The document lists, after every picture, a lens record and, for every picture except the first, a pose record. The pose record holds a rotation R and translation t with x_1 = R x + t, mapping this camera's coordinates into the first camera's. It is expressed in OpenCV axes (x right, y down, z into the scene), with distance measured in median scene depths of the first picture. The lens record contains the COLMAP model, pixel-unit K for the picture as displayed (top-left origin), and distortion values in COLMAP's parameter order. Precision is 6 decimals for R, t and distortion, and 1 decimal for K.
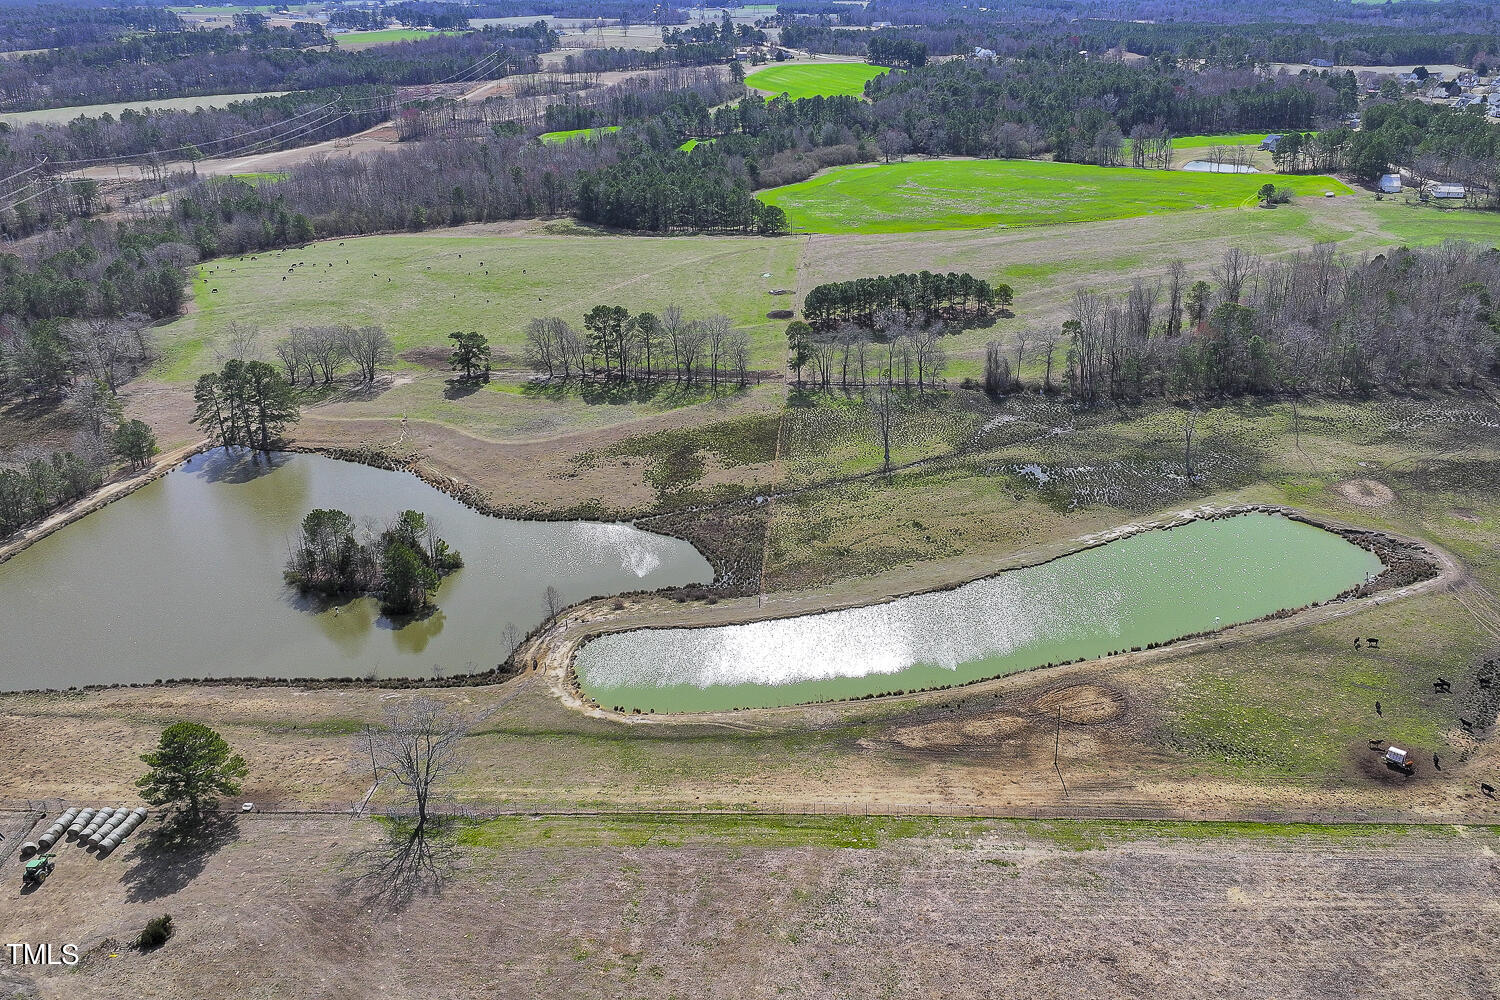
lens RADIAL K [[1253.6, 0, 833.1], [0, 1253.6, 499.6], [0, 0, 1]] dist [0.022362, -0.051595]
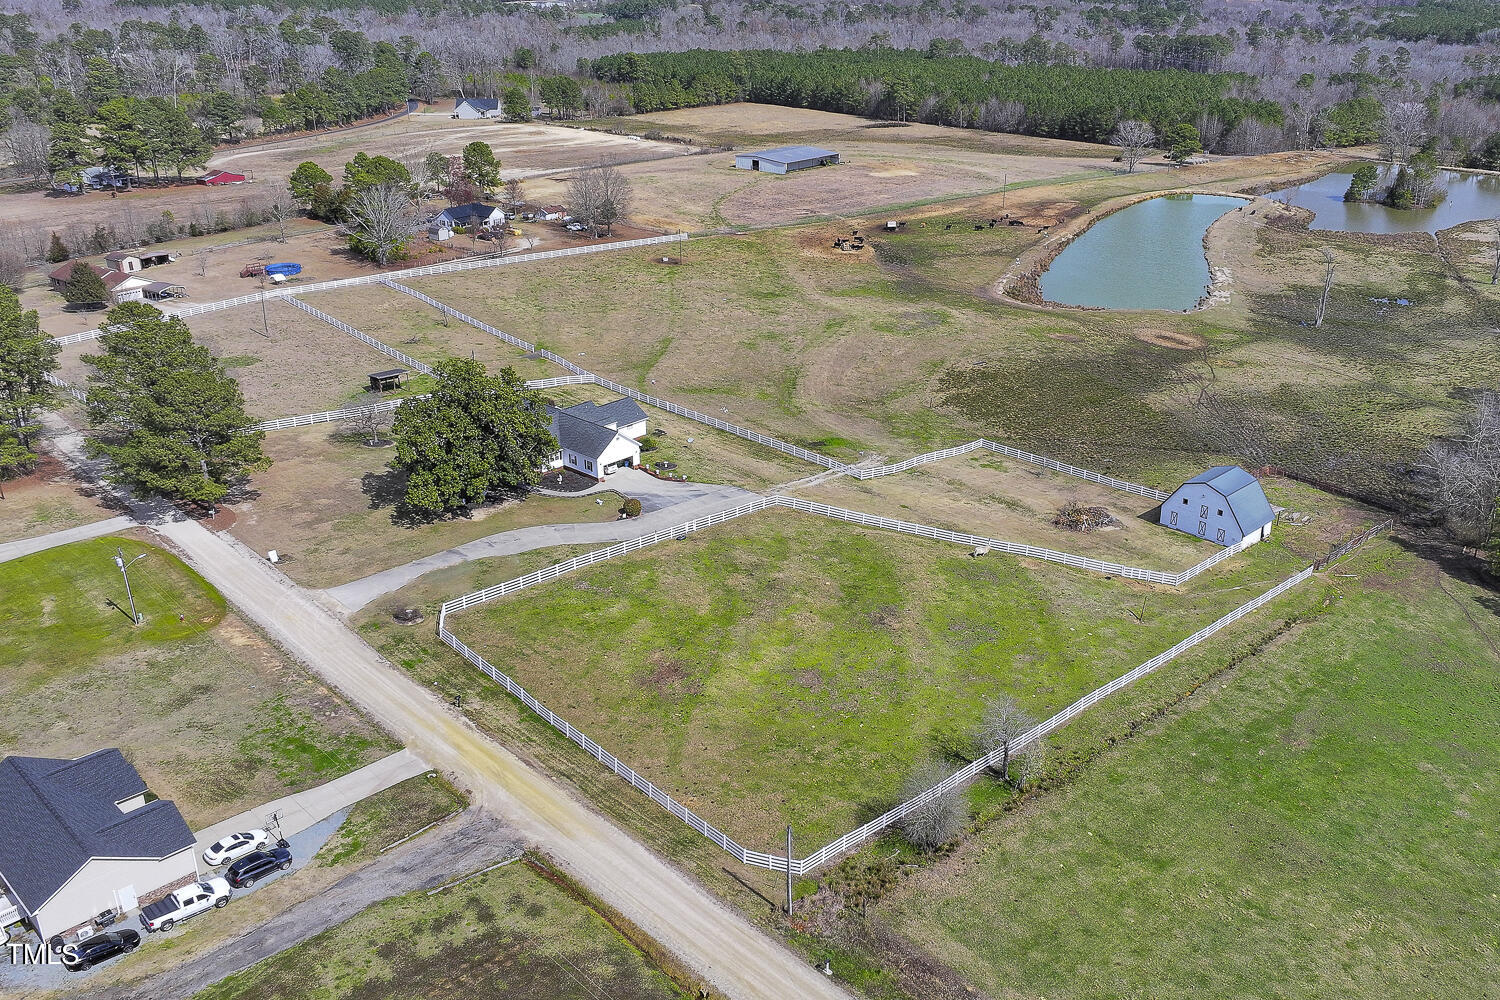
lens RADIAL K [[1293.8, 0, 851.9], [0, 1293.8, 502.3], [0, 0, 1]] dist [0.000957, -0.007166]
pose [[-0.674865, 0.289923, -0.678603, 1.059994], [-0.296849, 0.735247, 0.609337, -0.356529], [0.675602, 0.612663, -0.410129, 1.112317]]
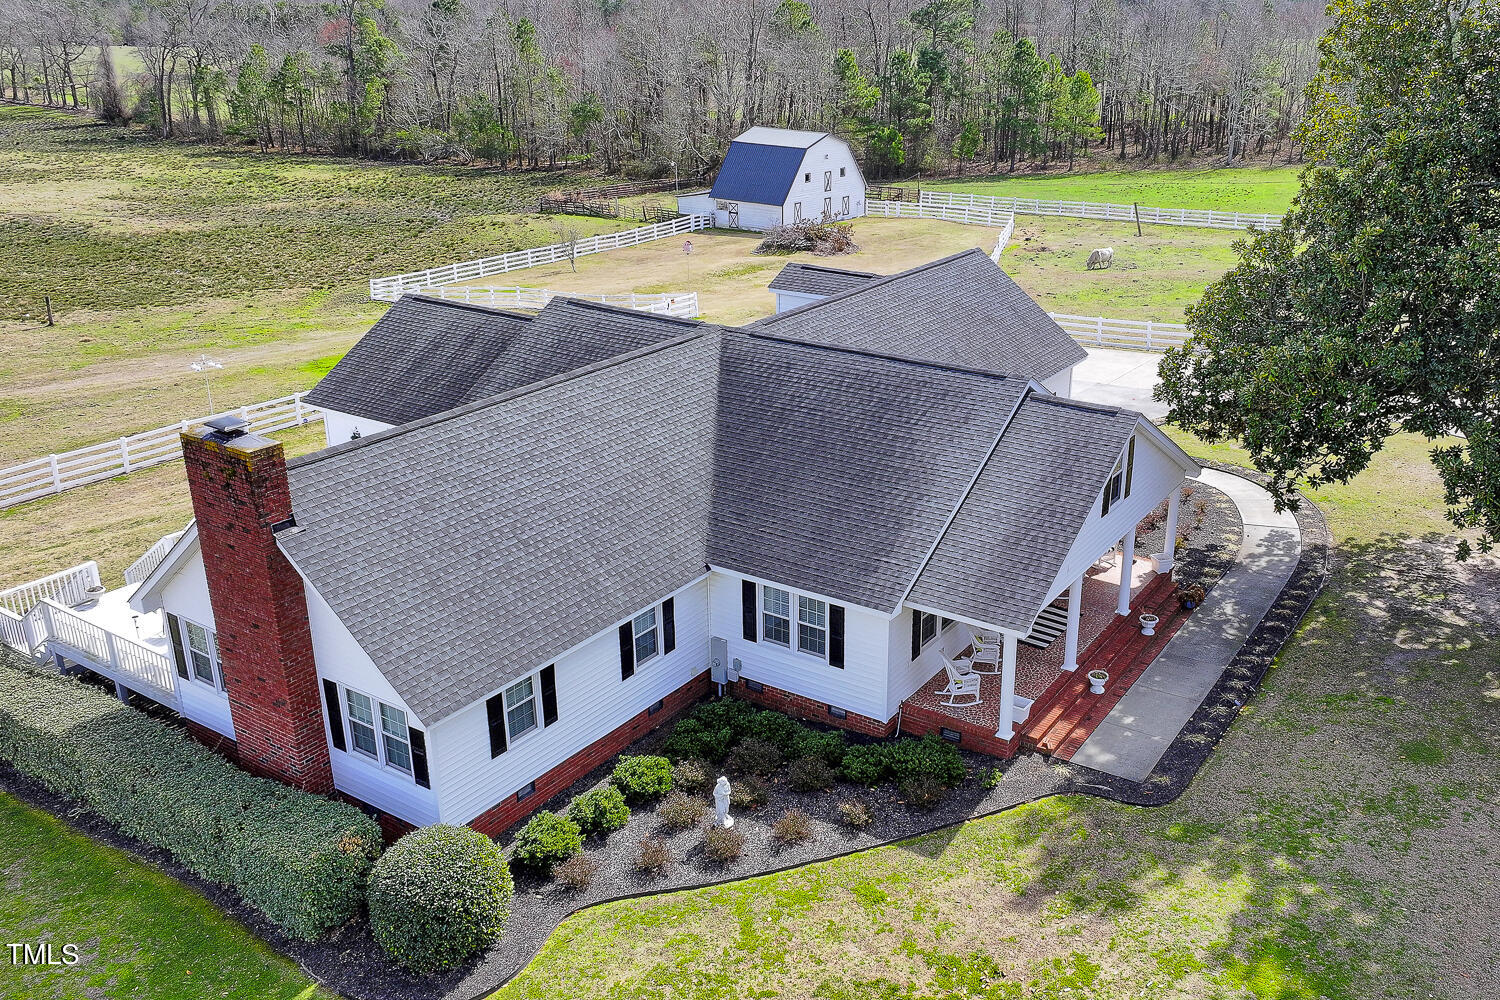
lens RADIAL K [[1306.8, 0, 852.4], [0, 1306.8, 490.1], [0, 0, 1]] dist [-0.013260, 0.010728]
pose [[0.829784, 0.214826, -0.515082, 0.825431], [-0.237201, 0.971190, 0.022931, -0.016763], [0.505168, 0.103150, 0.856834, 0.716424]]
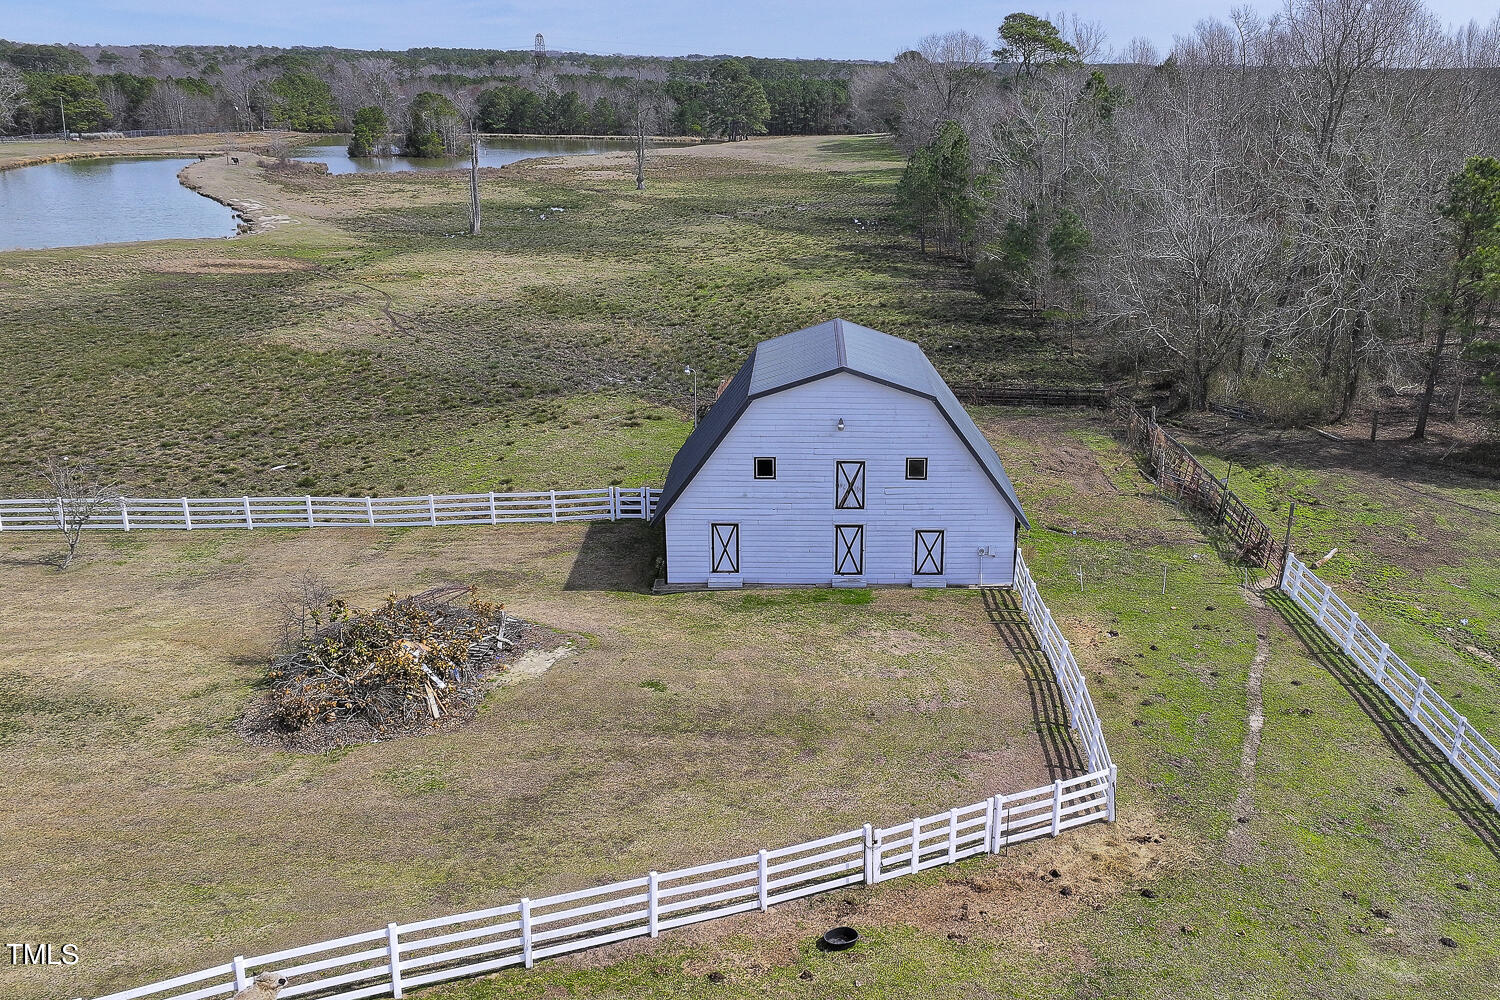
lens RADIAL K [[1306.8, 0, 852.4], [0, 1306.8, 490.1], [0, 0, 1]] dist [-0.013260, 0.010728]
pose [[0.062132, 0.315856, -0.946771, 0.750118], [-0.404883, 0.875020, 0.265348, -0.121170], [0.912255, 0.366844, 0.182252, 0.976487]]
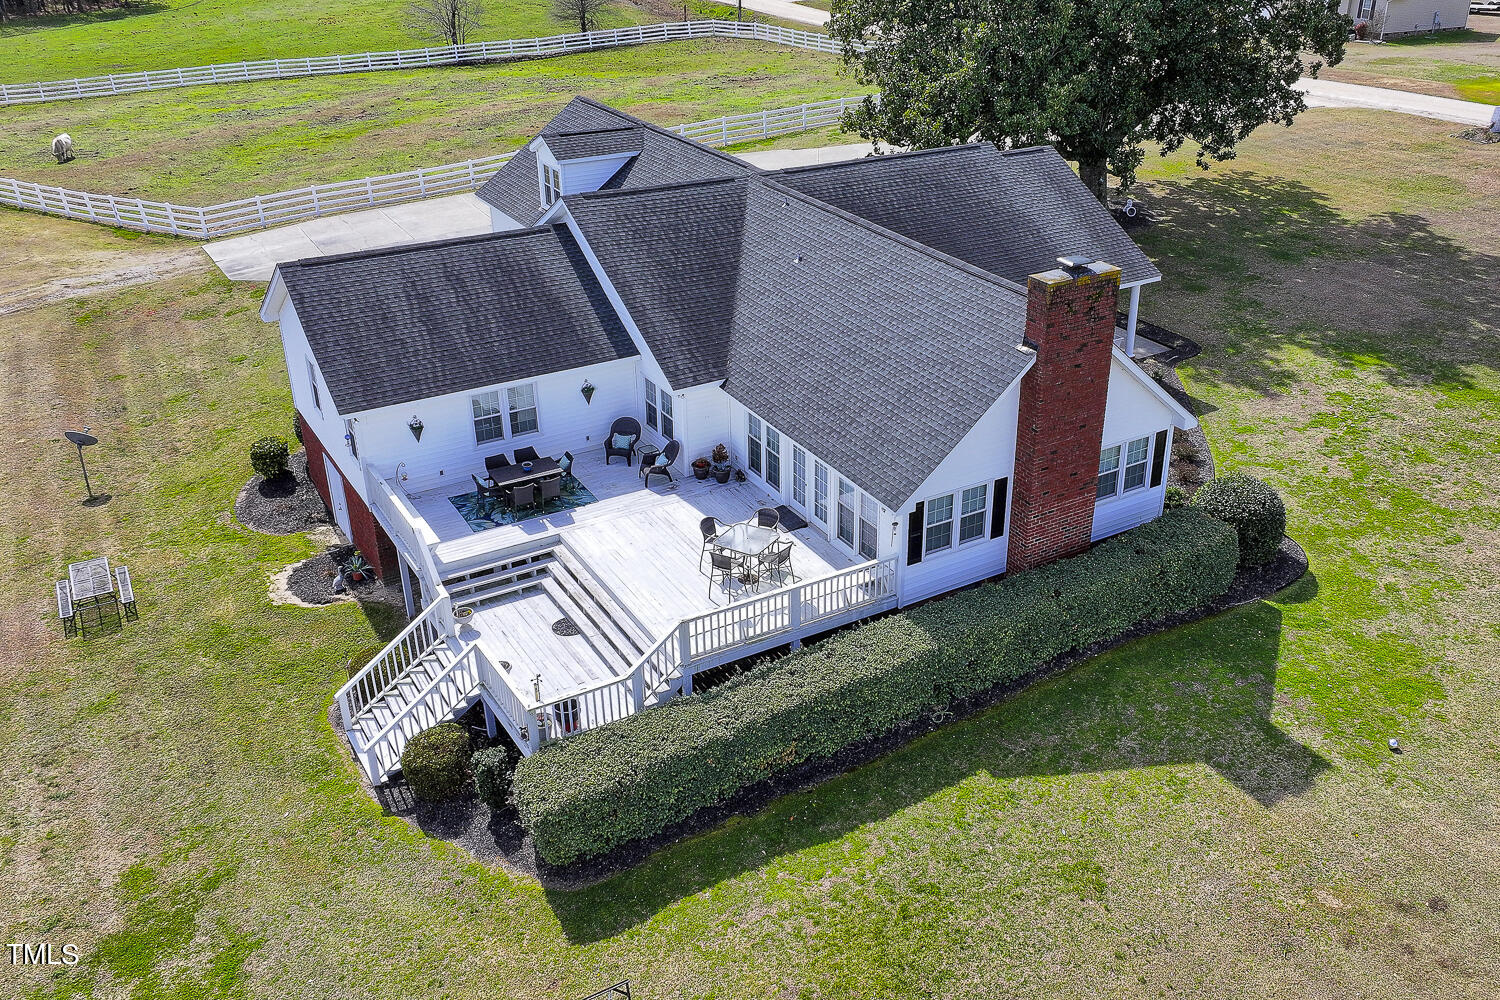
lens RADIAL K [[1306.8, 0, 852.4], [0, 1306.8, 490.1], [0, 0, 1]] dist [-0.013260, 0.010728]
pose [[0.856978, -0.213182, 0.469193, 0.721396], [0.184079, 0.976995, 0.107687, -0.009070], [-0.481356, -0.005917, 0.876505, 0.695987]]
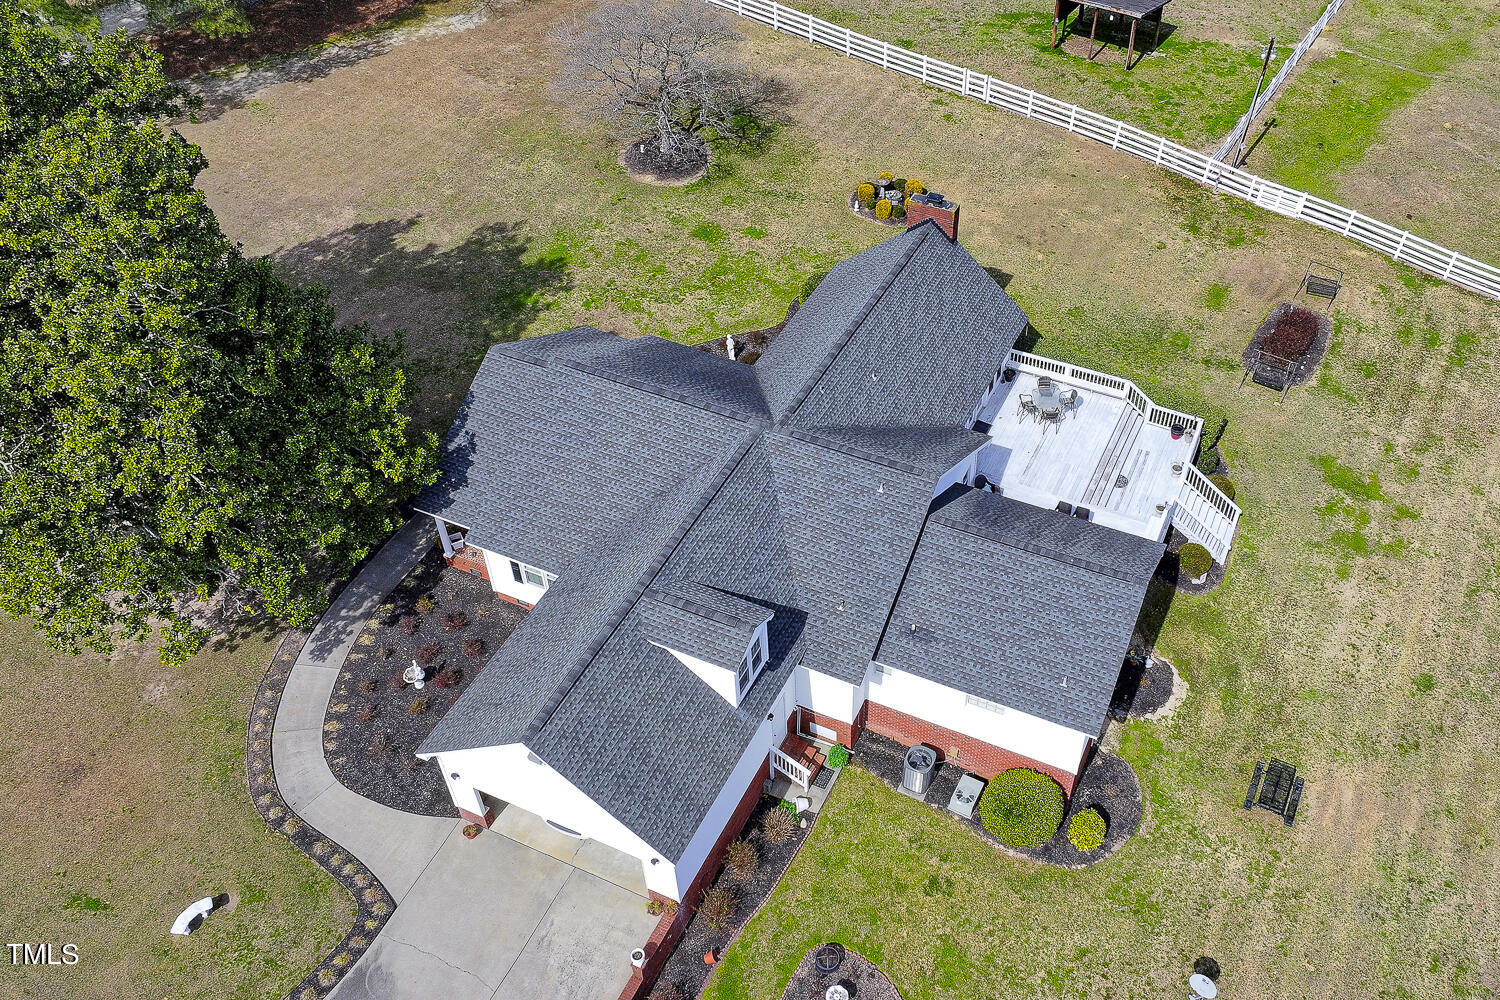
lens RADIAL K [[1293.8, 0, 851.9], [0, 1293.8, 502.3], [0, 0, 1]] dist [0.000957, -0.007166]
pose [[-0.897580, -0.314430, 0.309005, 0.723746], [0.168861, 0.402260, 0.899818, -0.124327], [-0.407231, 0.859838, -0.307965, 0.827957]]
